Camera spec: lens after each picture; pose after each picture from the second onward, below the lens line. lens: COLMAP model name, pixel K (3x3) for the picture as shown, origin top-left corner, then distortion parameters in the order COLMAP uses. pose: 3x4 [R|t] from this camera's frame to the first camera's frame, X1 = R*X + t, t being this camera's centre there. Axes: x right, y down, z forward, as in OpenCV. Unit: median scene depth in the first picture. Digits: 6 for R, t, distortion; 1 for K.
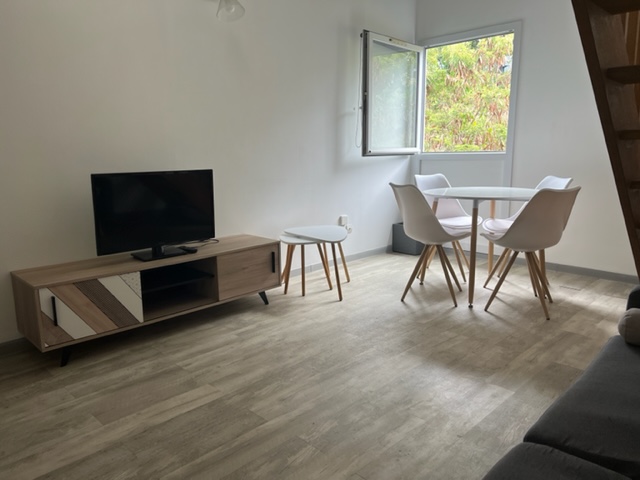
lens RADIAL K [[481.2, 0, 319.9], [0, 481.2, 239.9], [0, 0, 1]] dist [0.033666, -0.025722]
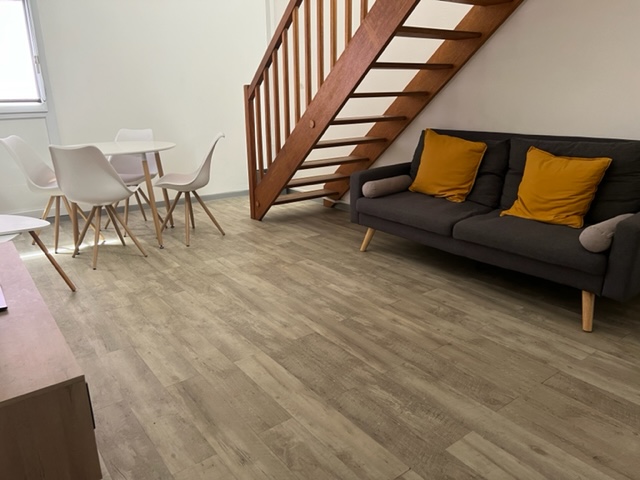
lens RADIAL K [[481.2, 0, 319.6], [0, 481.2, 239.8], [0, 0, 1]] dist [0.033666, -0.025722]
pose [[0.138740, -0.279272, 0.950136, -0.844742], [0.200857, 0.947410, 0.249142, -0.105448], [-0.969746, 0.156275, 0.187537, 0.508746]]
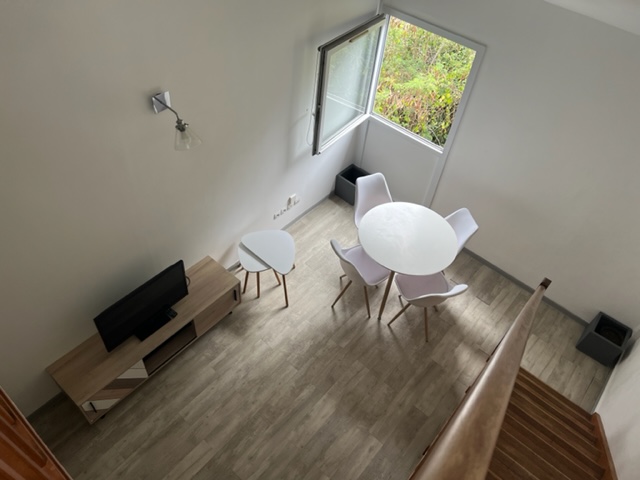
lens RADIAL K [[481.2, 0, 320.1], [0, 481.2, 240.4], [0, 0, 1]] dist [0.033666, -0.025722]
pose [[0.992818, 0.006398, 0.119467, -0.031965], [-0.077490, 0.795190, 0.601388, -1.028891], [-0.091151, -0.606326, 0.789975, 0.060629]]
